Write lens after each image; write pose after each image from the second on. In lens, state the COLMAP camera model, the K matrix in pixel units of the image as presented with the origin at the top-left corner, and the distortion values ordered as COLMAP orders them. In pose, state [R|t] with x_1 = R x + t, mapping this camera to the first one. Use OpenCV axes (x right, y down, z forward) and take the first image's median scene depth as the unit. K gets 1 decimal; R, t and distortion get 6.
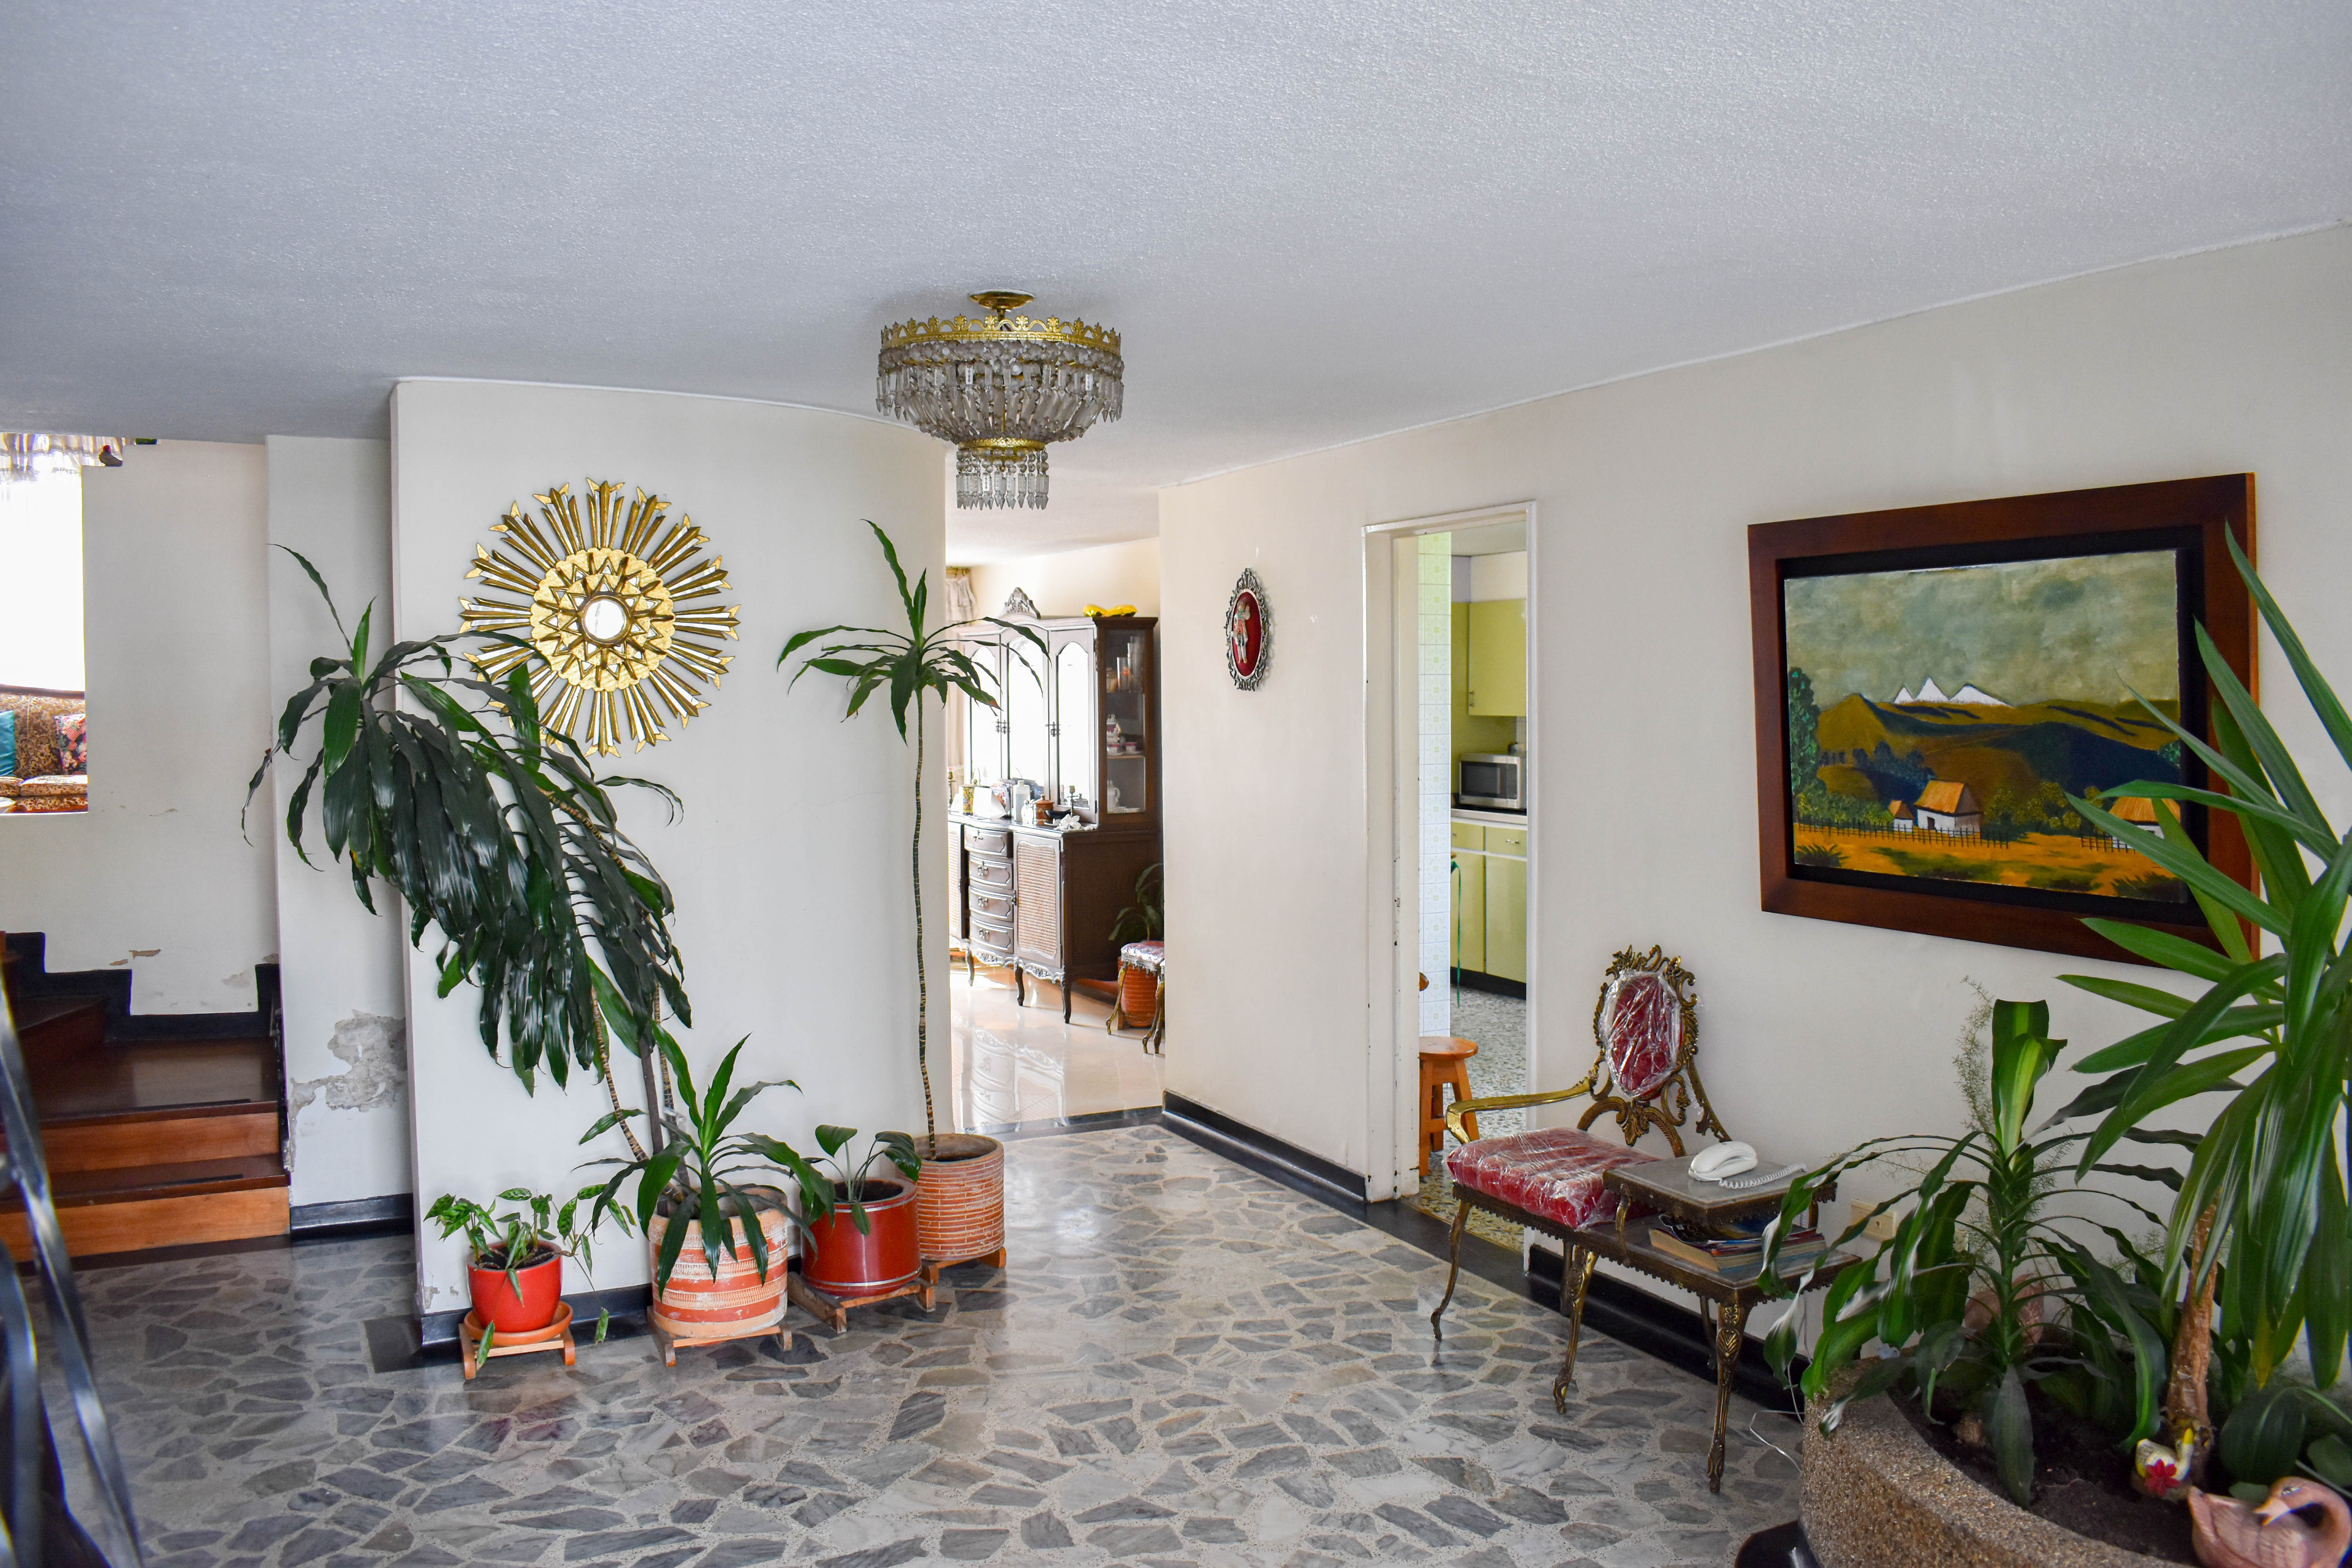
lens RADIAL K [[1814.9, 0, 1176.0], [0, 1814.9, 784.0], [0, 0, 1]] dist [-0.126062, 0.049849]
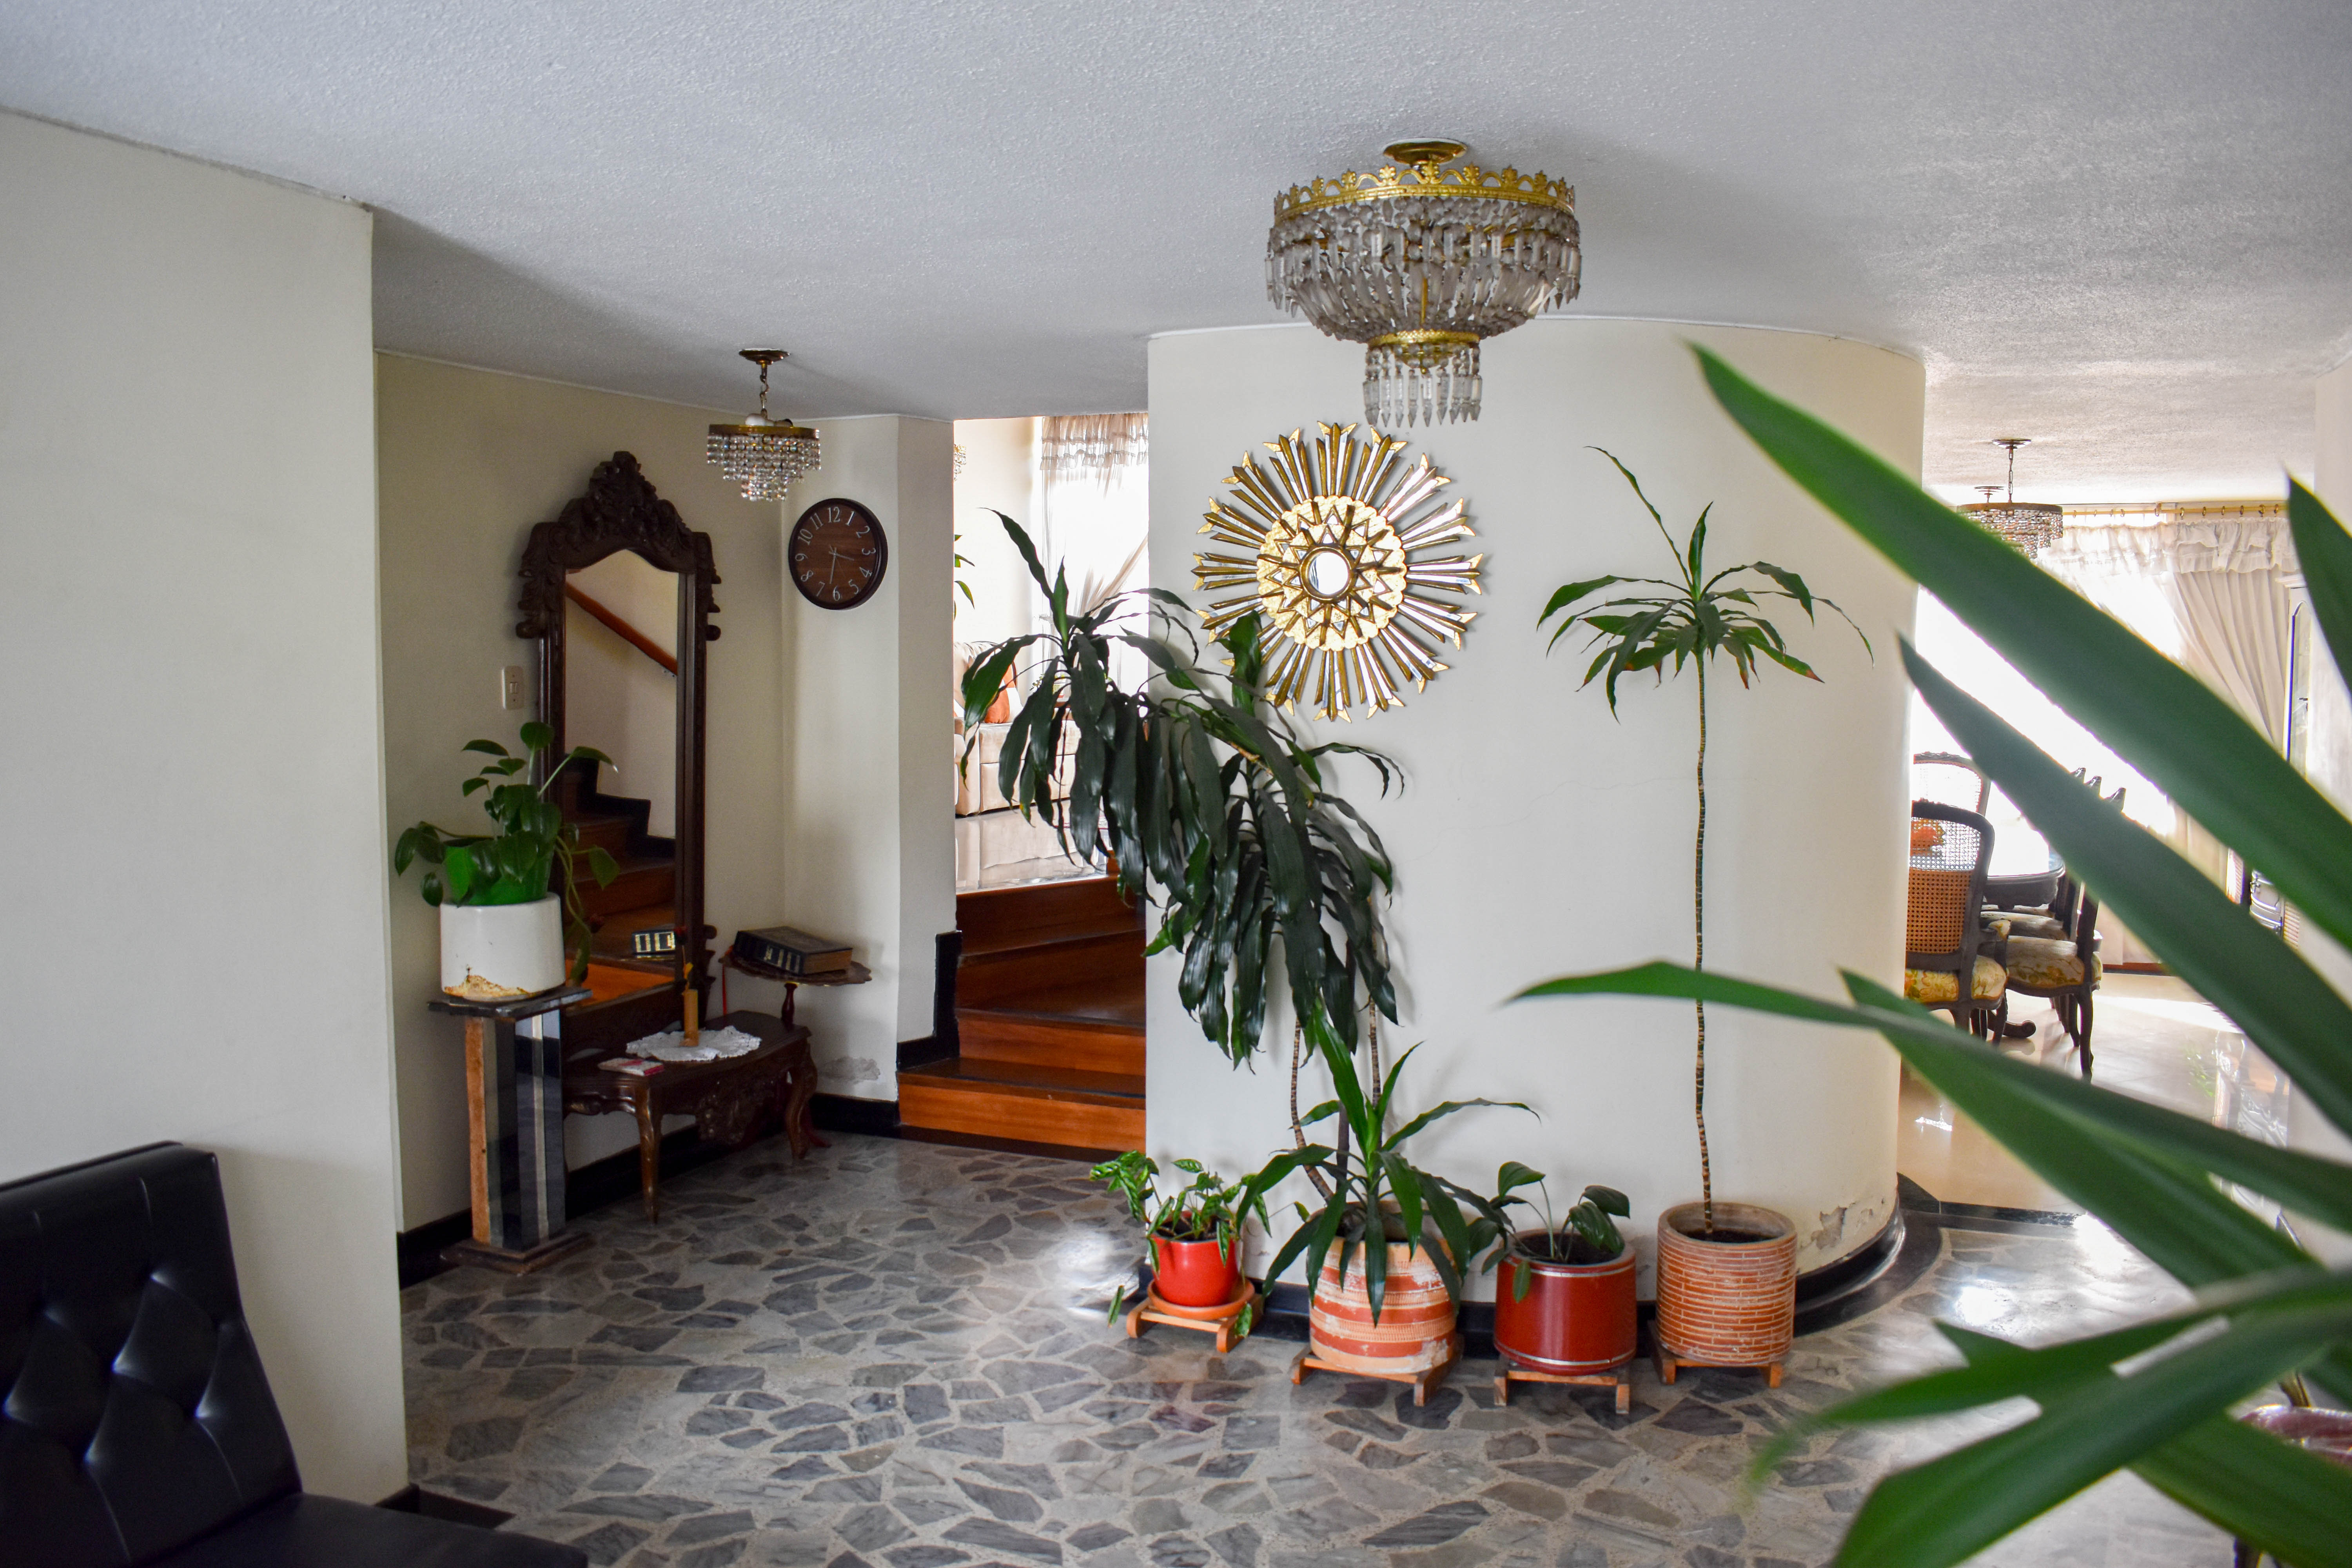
lens RADIAL K [[1827.6, 0, 1176.0], [0, 1827.6, 784.0], [0, 0, 1]] dist [-0.091355, 0.001065]
pose [[0.654054, 0.066402, -0.753528, 0.351262], [-0.045205, 0.997790, 0.048689, -0.025636], [0.755096, 0.002218, 0.655611, 0.324595]]
